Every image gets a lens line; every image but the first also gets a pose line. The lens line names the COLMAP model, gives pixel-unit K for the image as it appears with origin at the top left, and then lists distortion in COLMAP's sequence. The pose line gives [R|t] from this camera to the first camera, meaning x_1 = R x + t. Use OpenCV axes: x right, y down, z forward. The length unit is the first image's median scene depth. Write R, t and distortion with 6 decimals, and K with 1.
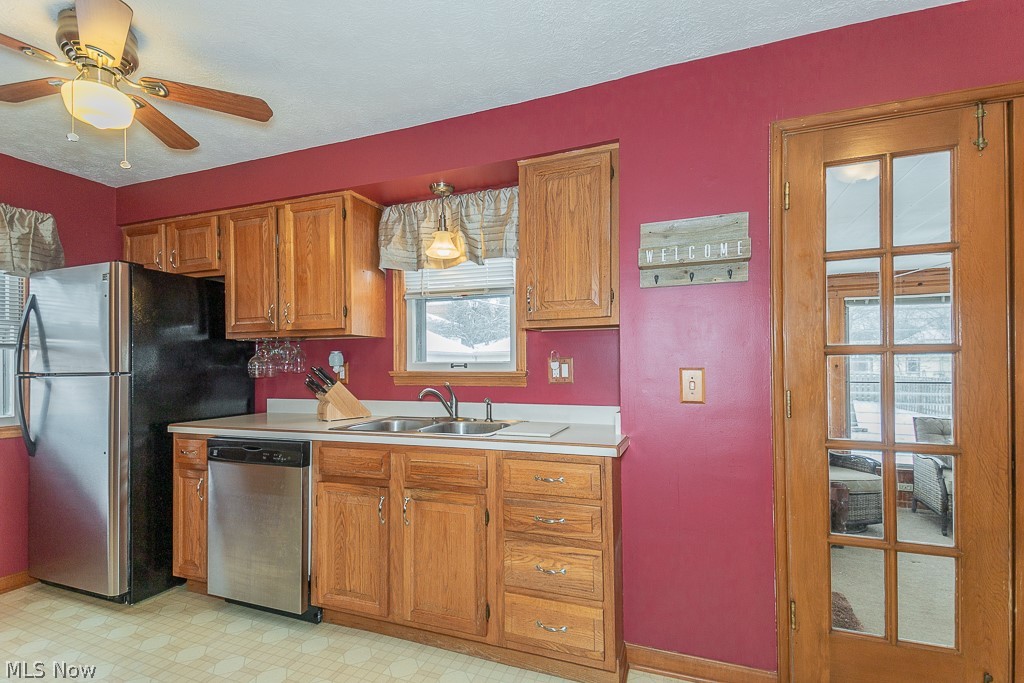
lens RADIAL K [[469.5, 0, 500.8], [0, 469.5, 361.9], [0, 0, 1]] dist [0.050581, -0.025976]
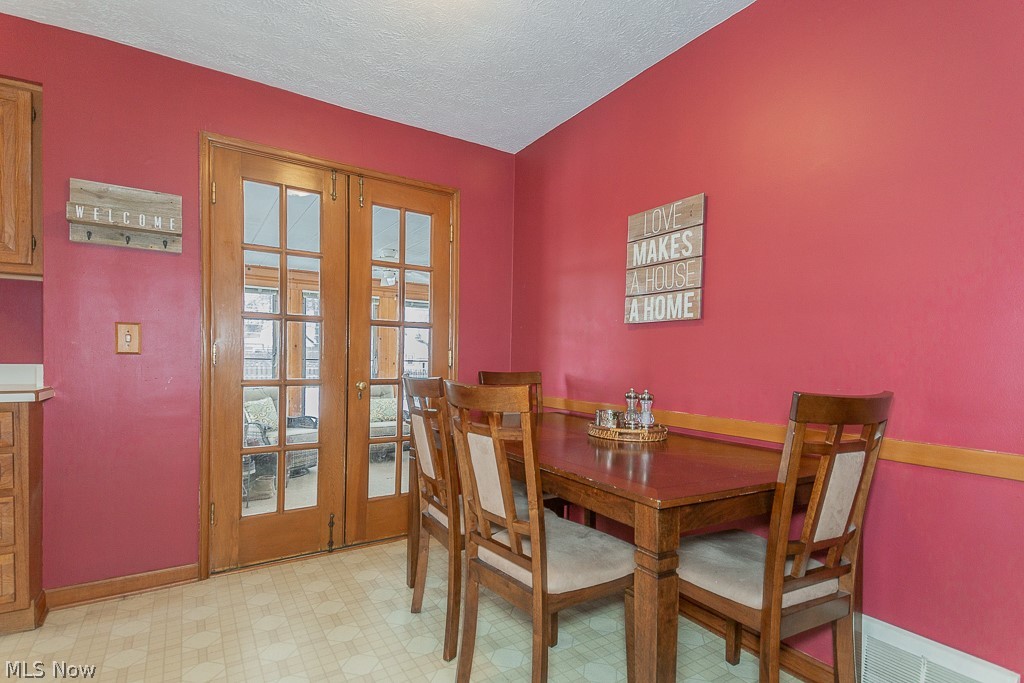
lens RADIAL K [[506.6, 0, 518.7], [0, 506.6, 368.7], [0, 0, 1]] dist [0.023509, -0.012019]
pose [[0.560521, 0.002098, 0.828137, -0.067972], [-0.025590, 0.999563, 0.014788, 0.071278], [-0.827745, -0.029481, 0.560330, -0.387158]]
